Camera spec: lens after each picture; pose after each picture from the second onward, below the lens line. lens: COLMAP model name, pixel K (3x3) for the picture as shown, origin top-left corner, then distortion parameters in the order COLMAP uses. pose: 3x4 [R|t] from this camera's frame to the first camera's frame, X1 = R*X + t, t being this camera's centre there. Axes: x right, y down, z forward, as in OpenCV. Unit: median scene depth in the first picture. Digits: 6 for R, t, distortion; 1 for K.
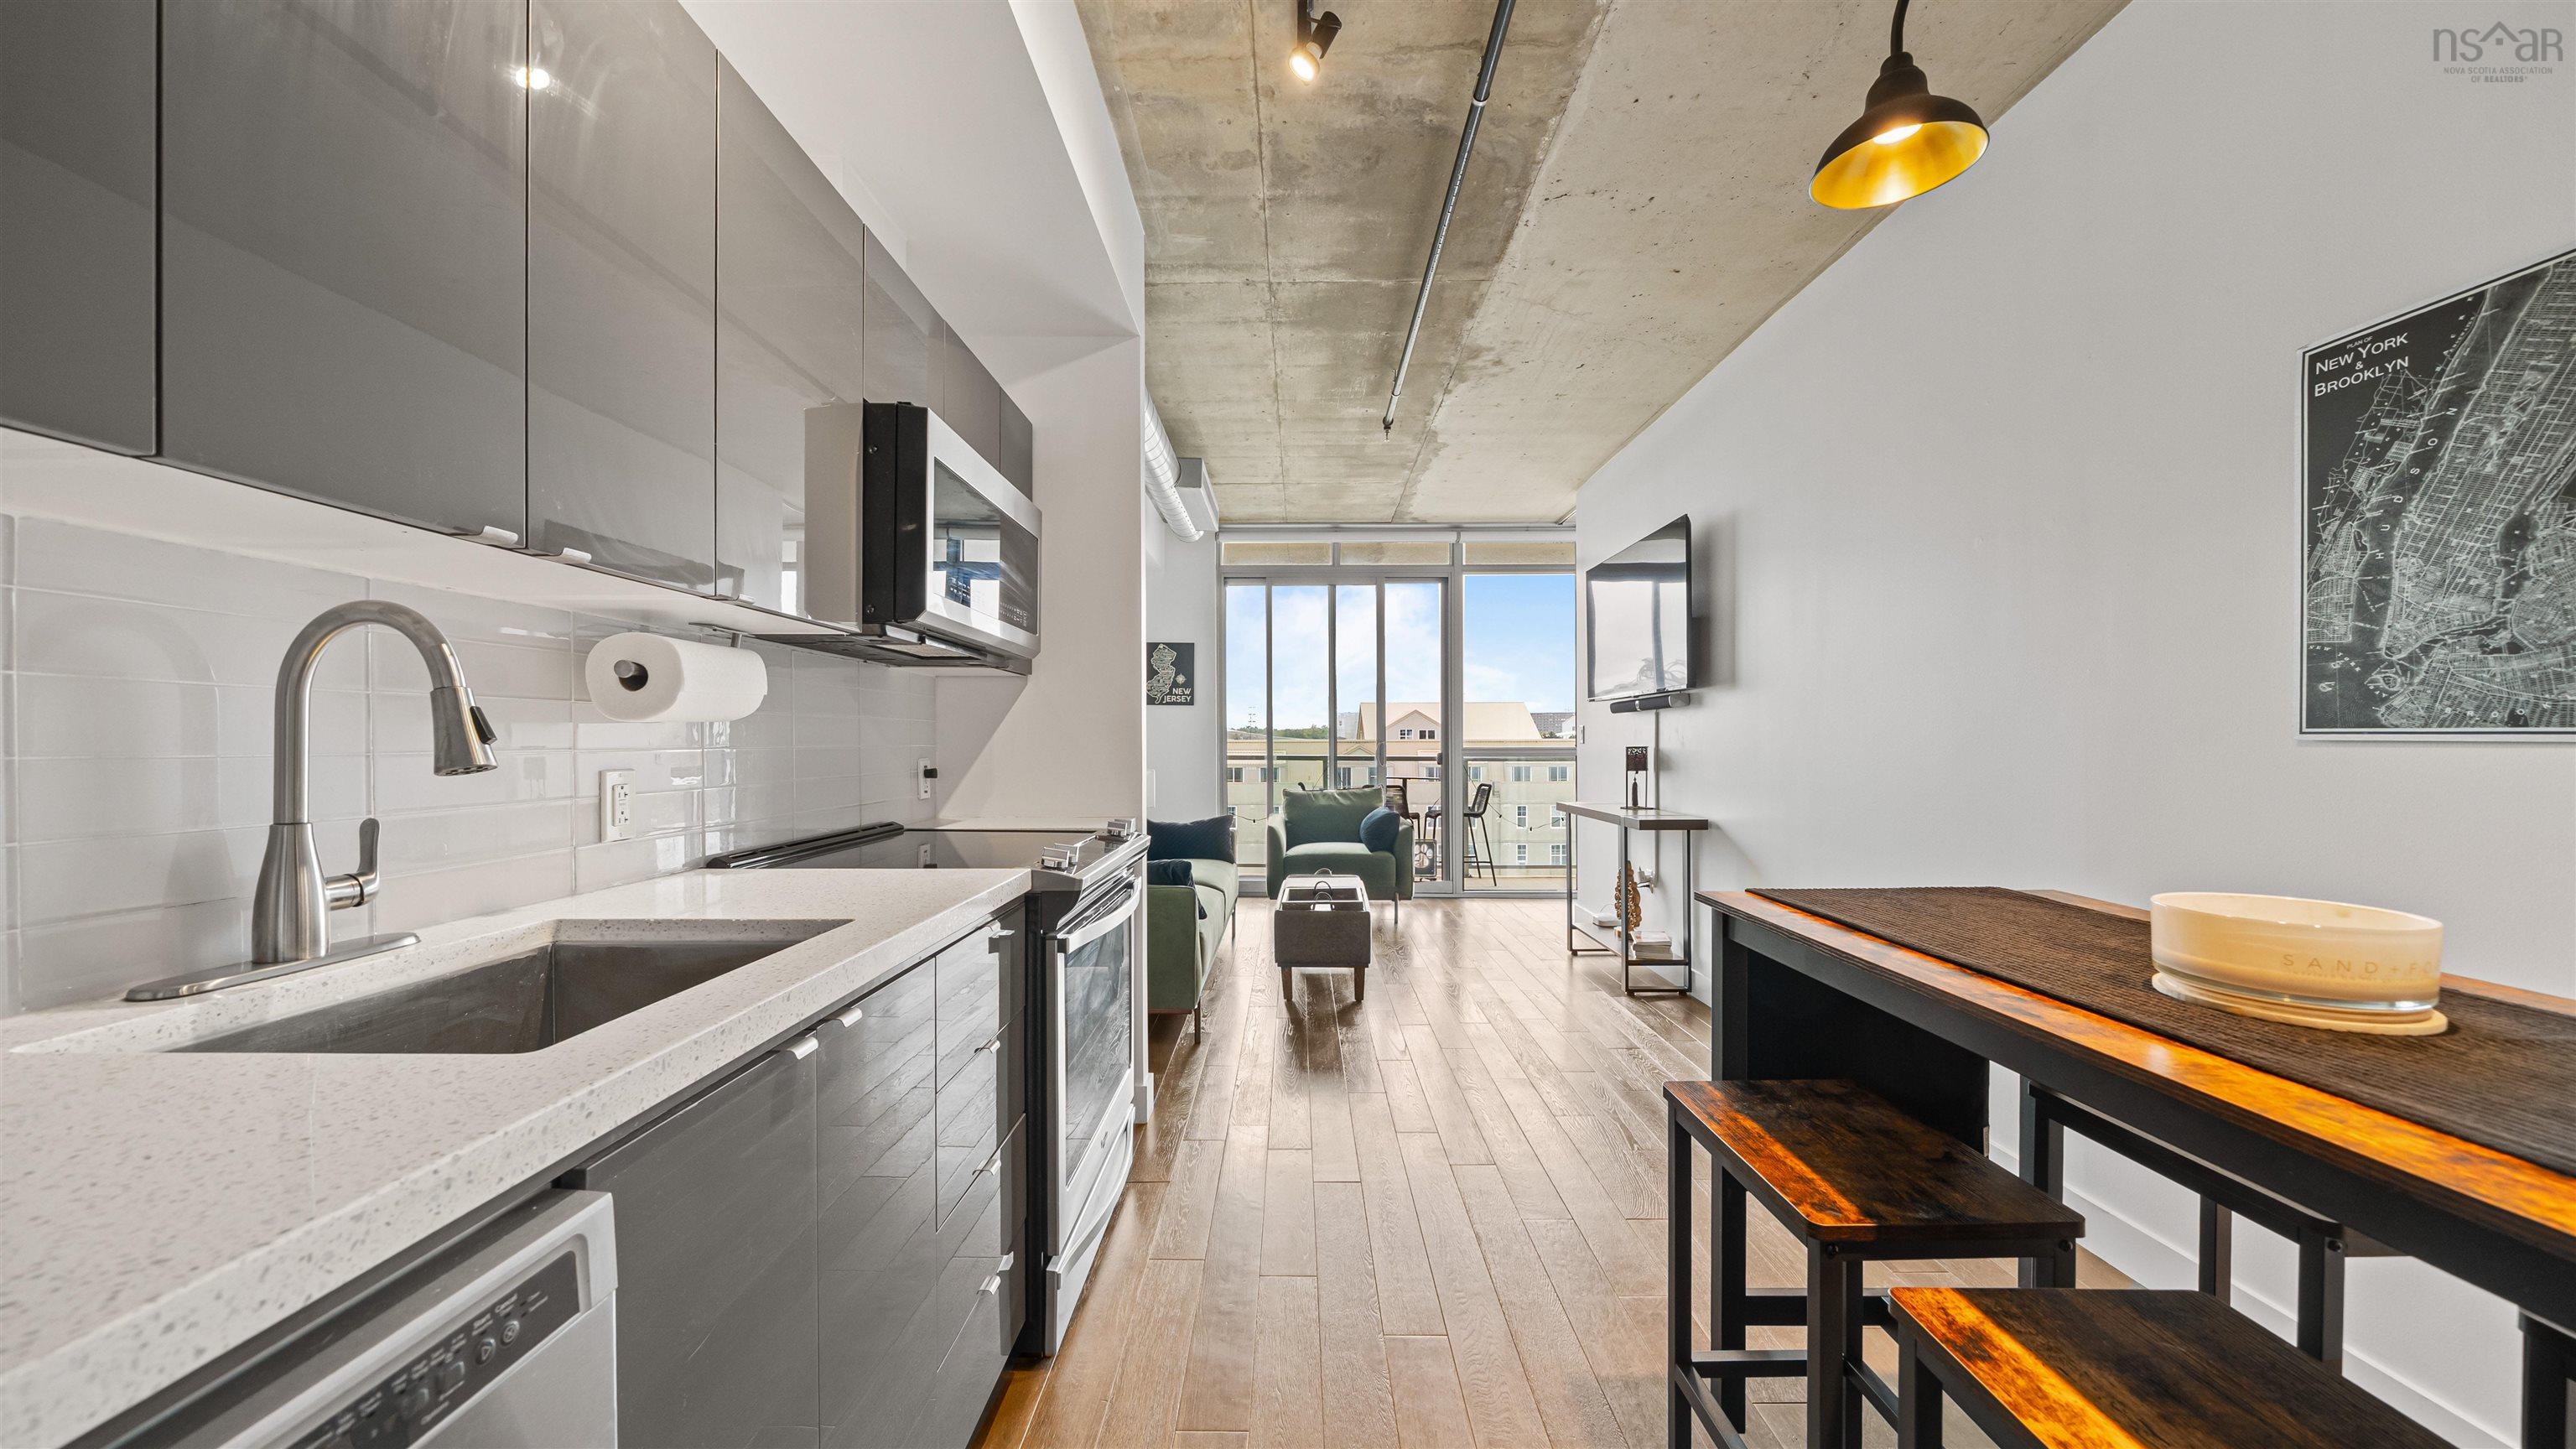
lens RADIAL K [[898.1, 0, 1292.5], [0, 898.1, 744.1], [0, 0, 1]] dist [-0.005924, 0.000068]
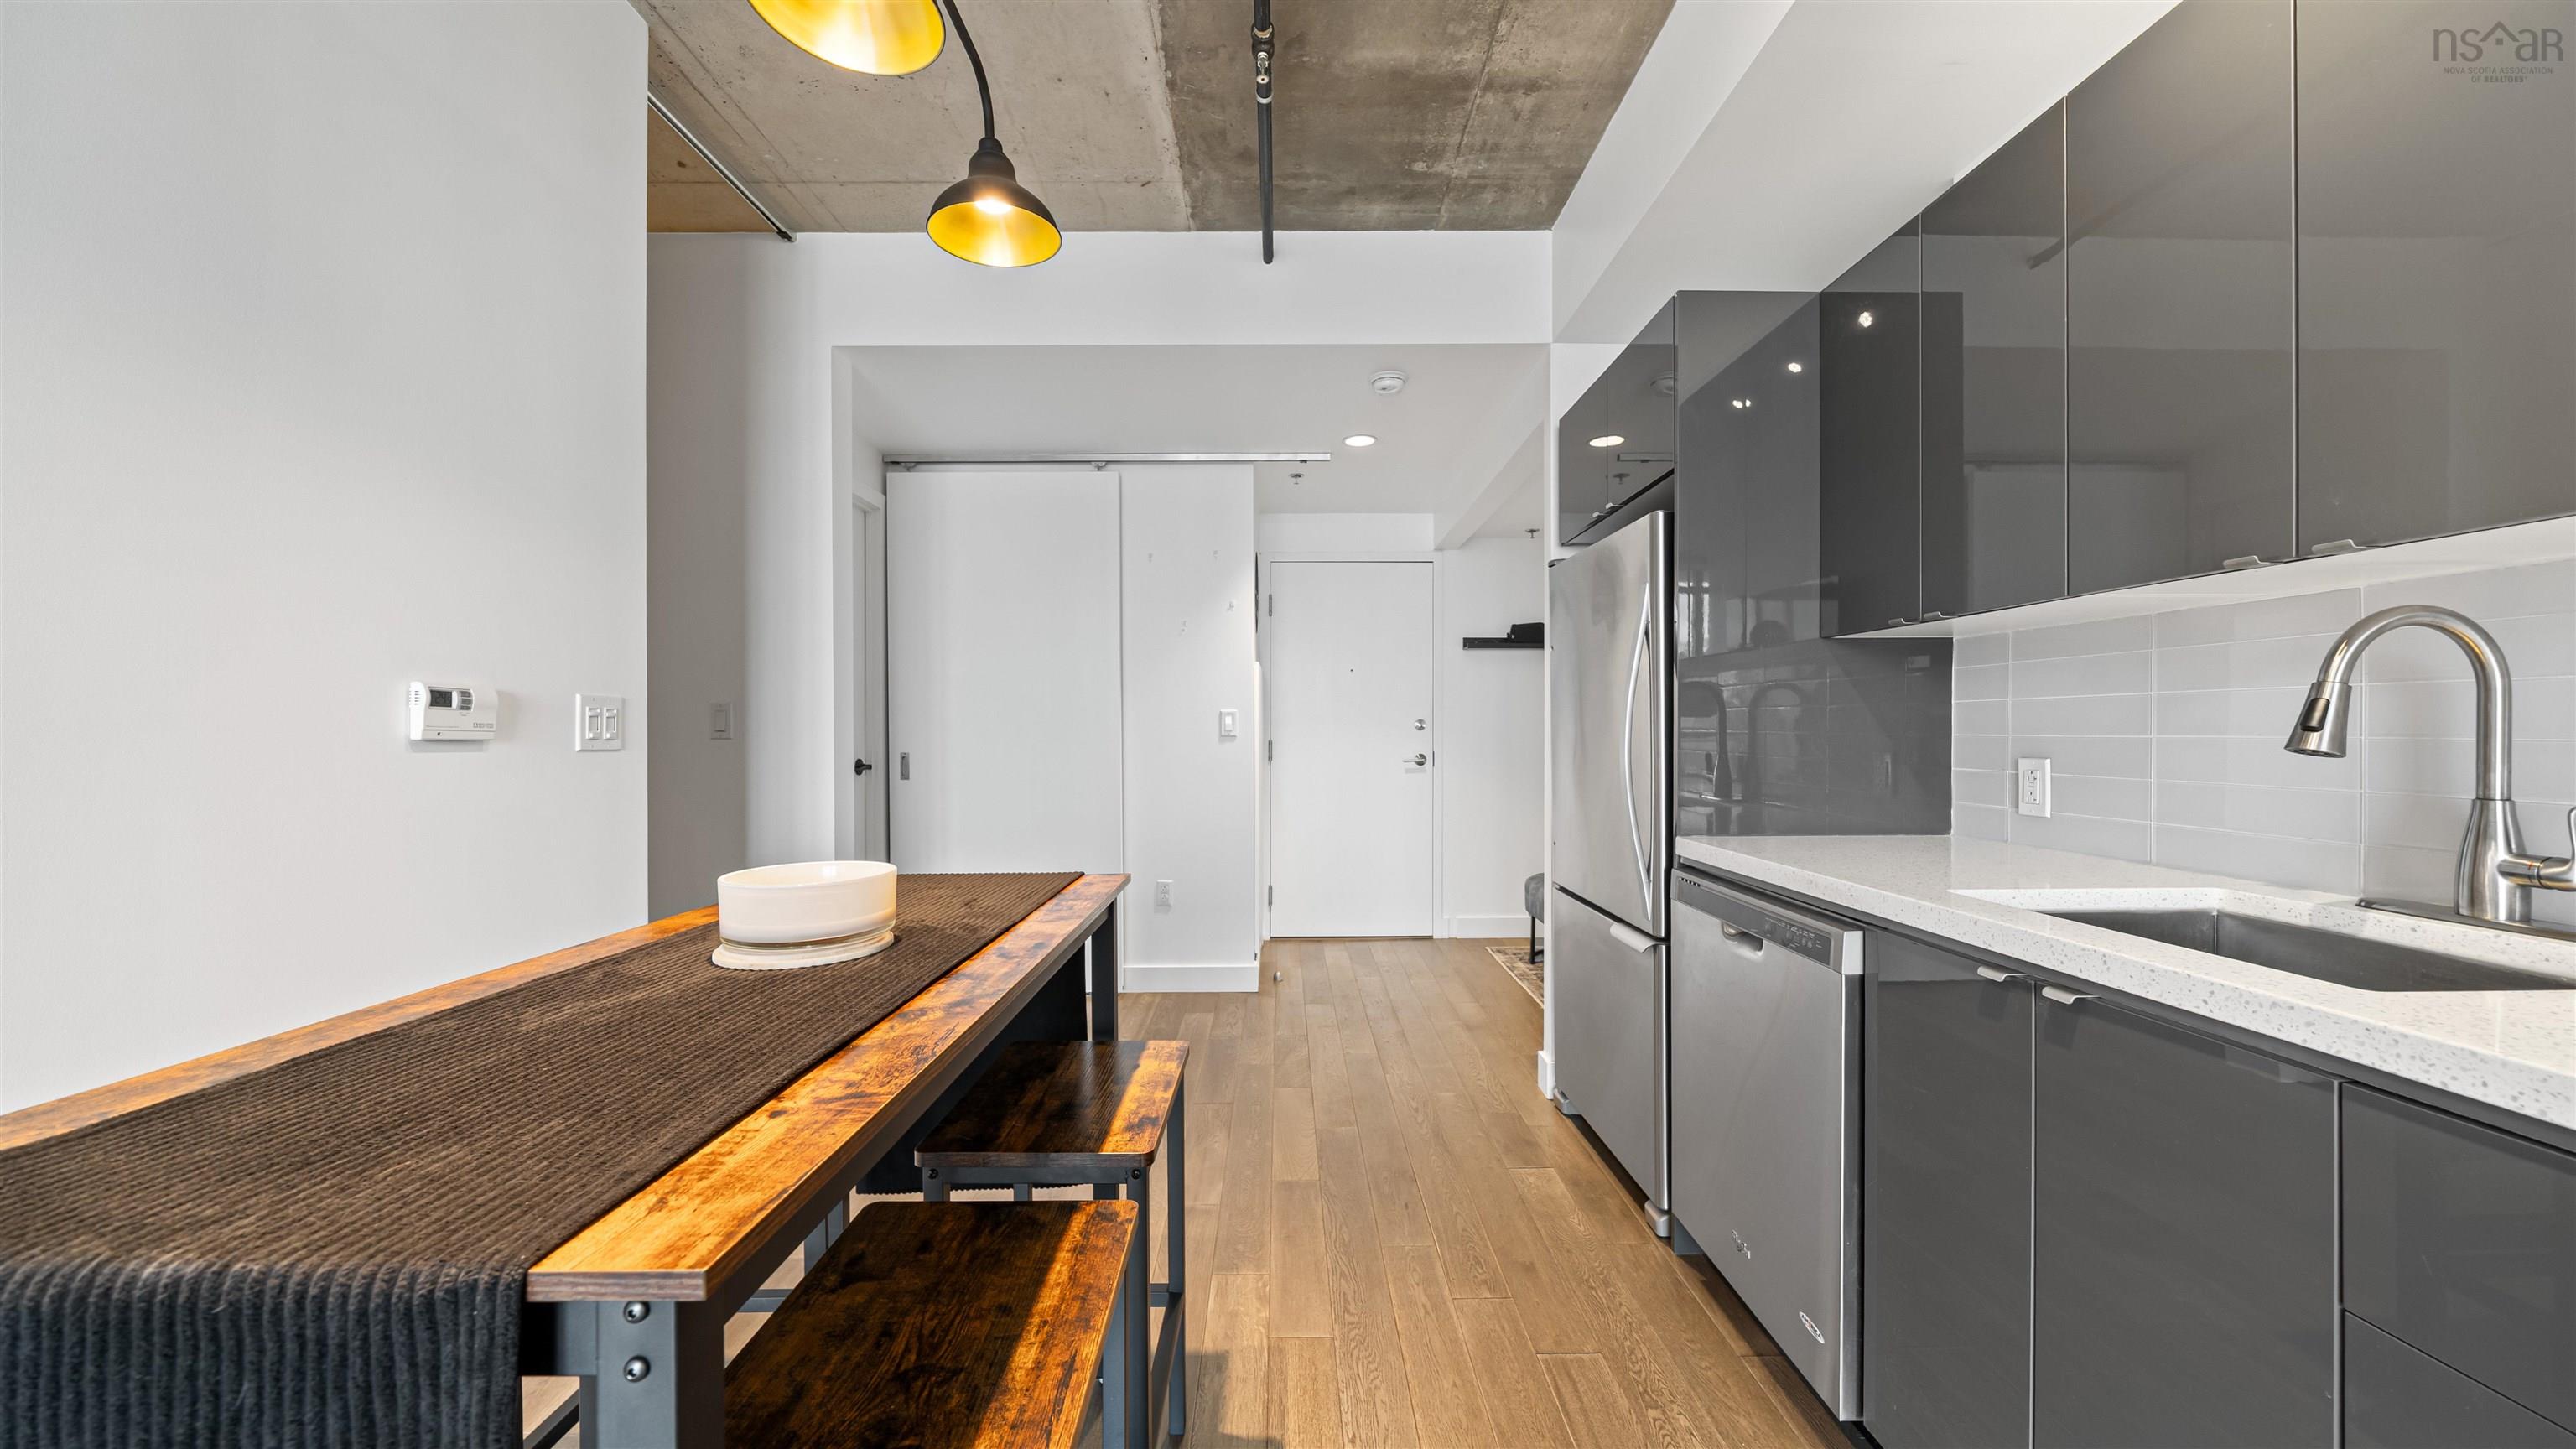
lens RADIAL K [[898.1, 0, 1281.8], [0, 898.1, 740.6], [0, 0, 1]] dist [-0.005924, 0.000068]
pose [[-0.999942, 0.005955, -0.009000, 0.110069], [0.005820, 0.999870, 0.015031, -0.003255], [0.009088, 0.014978, -0.999847, 0.529306]]
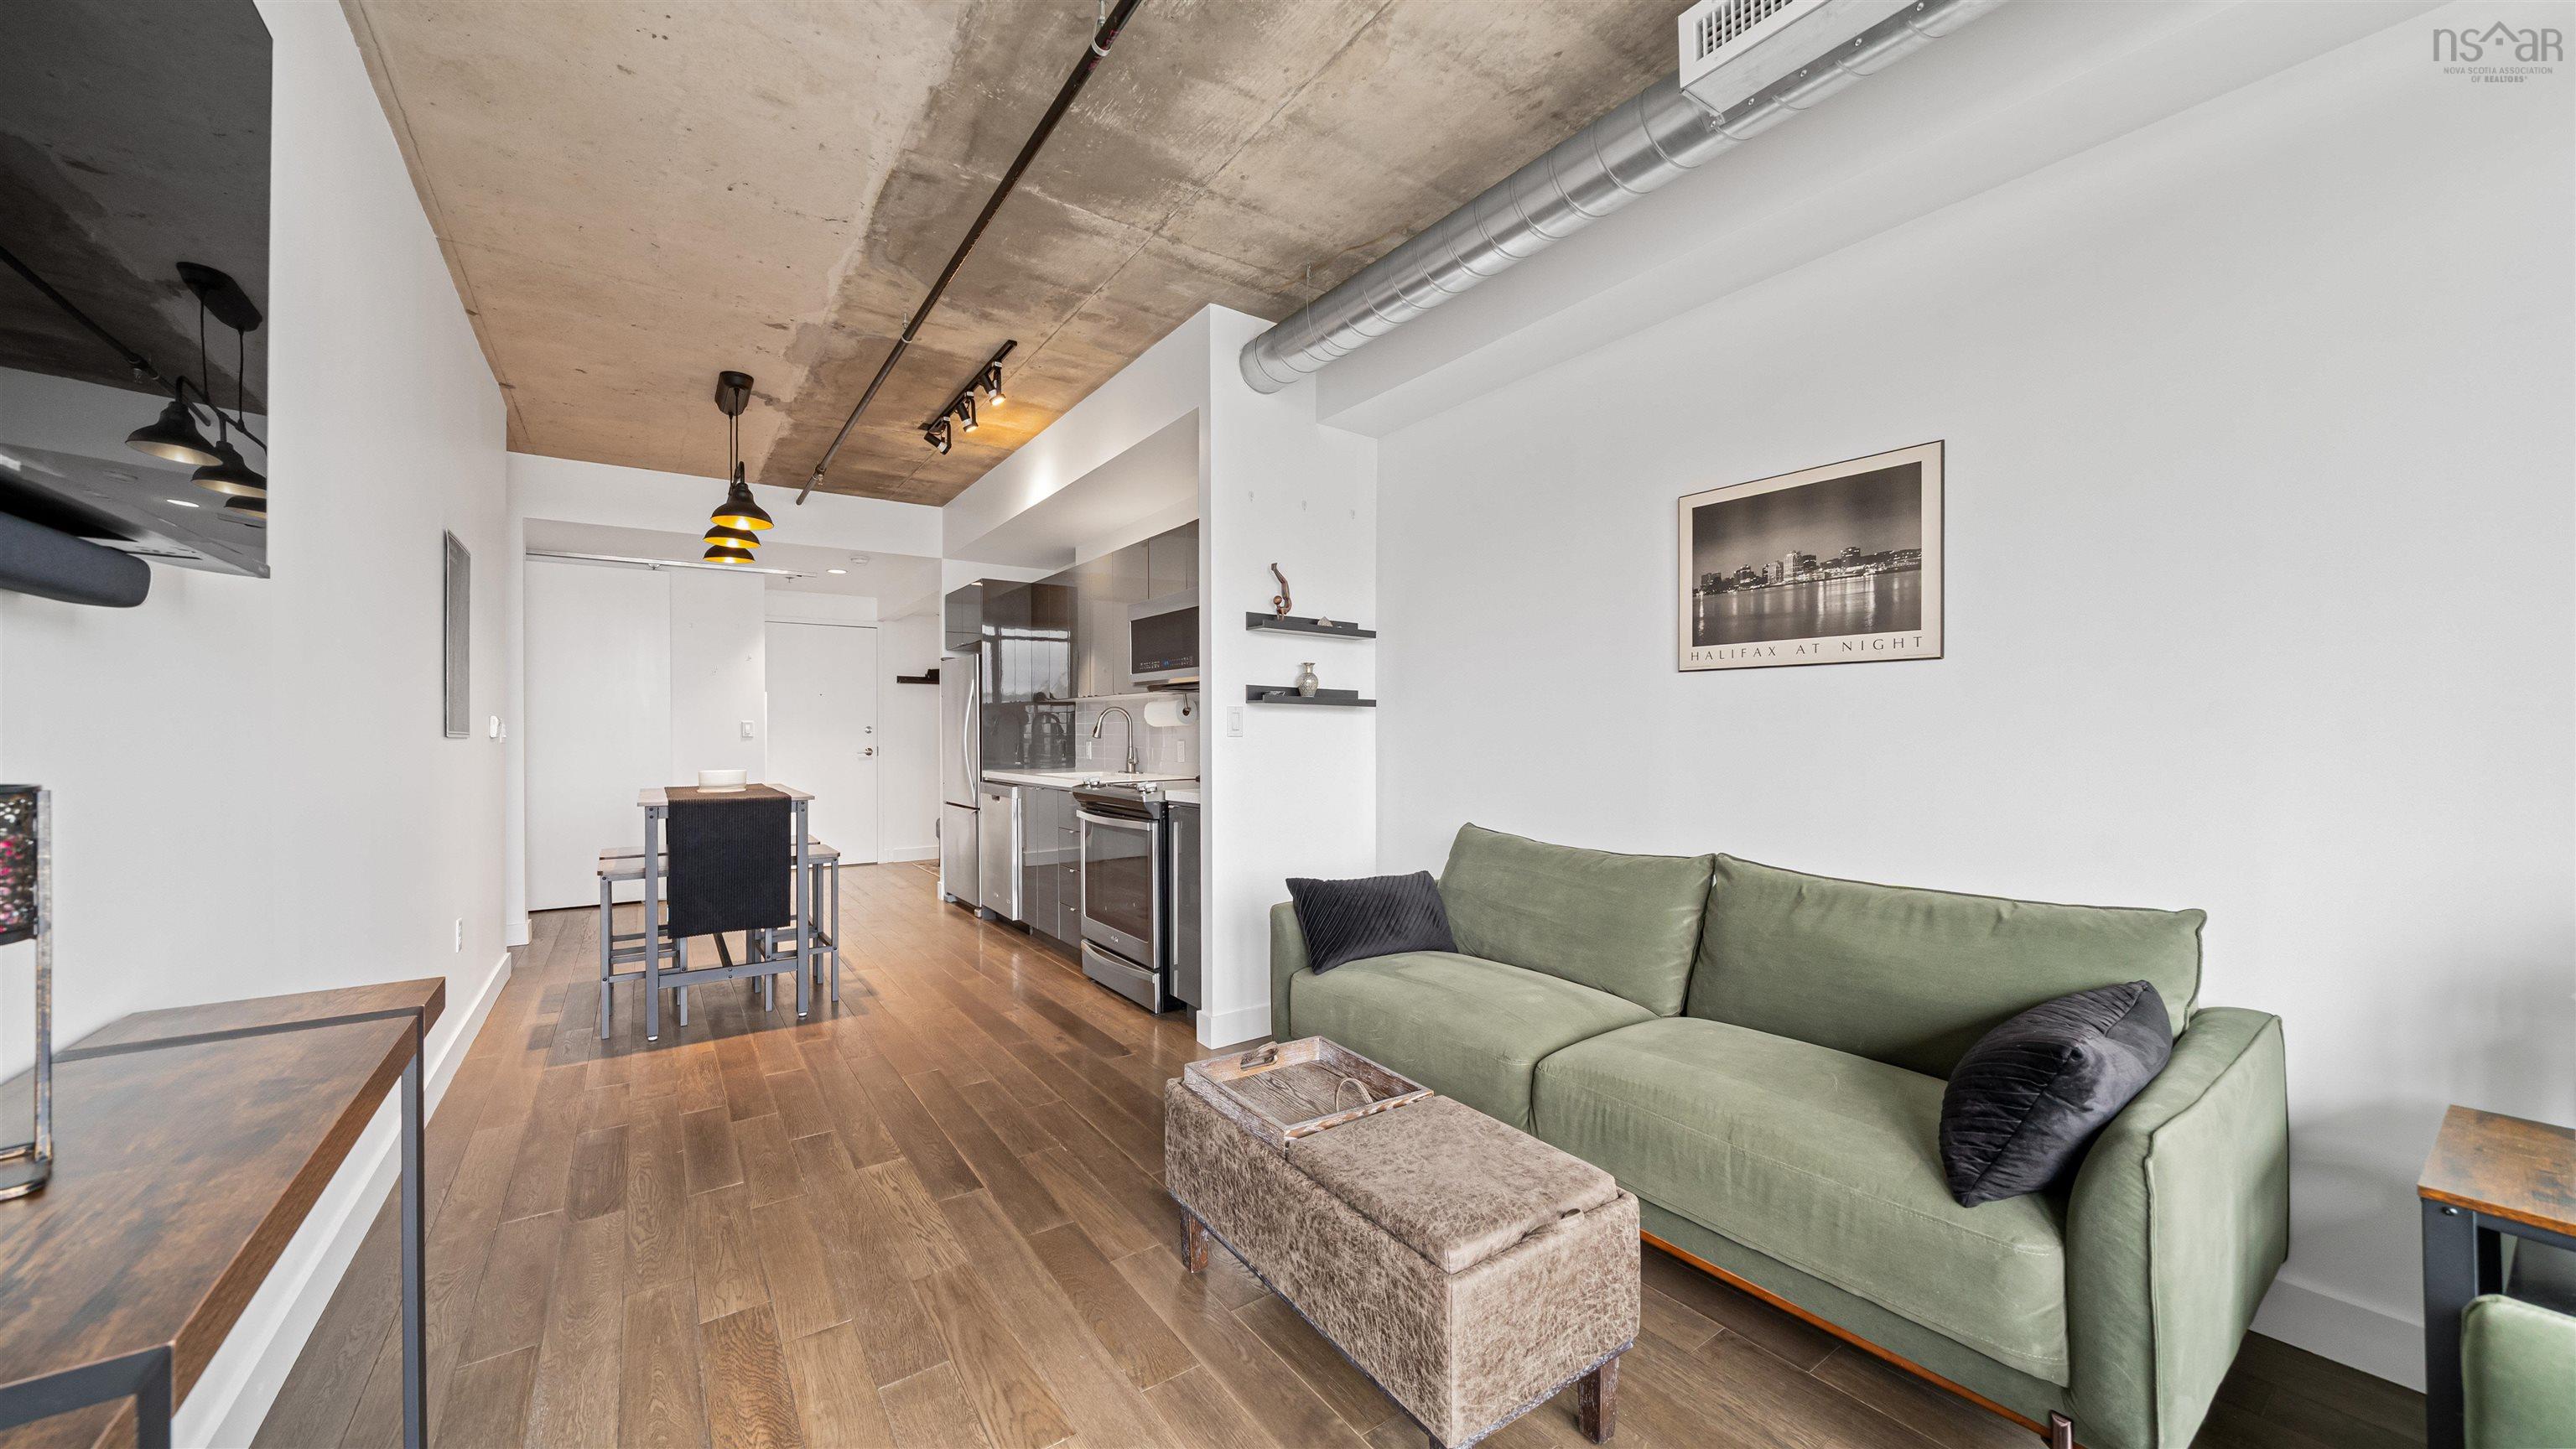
lens RADIAL K [[898.1, 0, 1281.4], [0, 898.1, 737.0], [0, 0, 1]] dist [-0.005924, 0.000068]
pose [[-0.812884, 0.010078, -0.582339, 0.341965], [0.004401, 0.999928, 0.011162, -0.007694], [0.582409, 0.006511, -0.812870, 1.521526]]
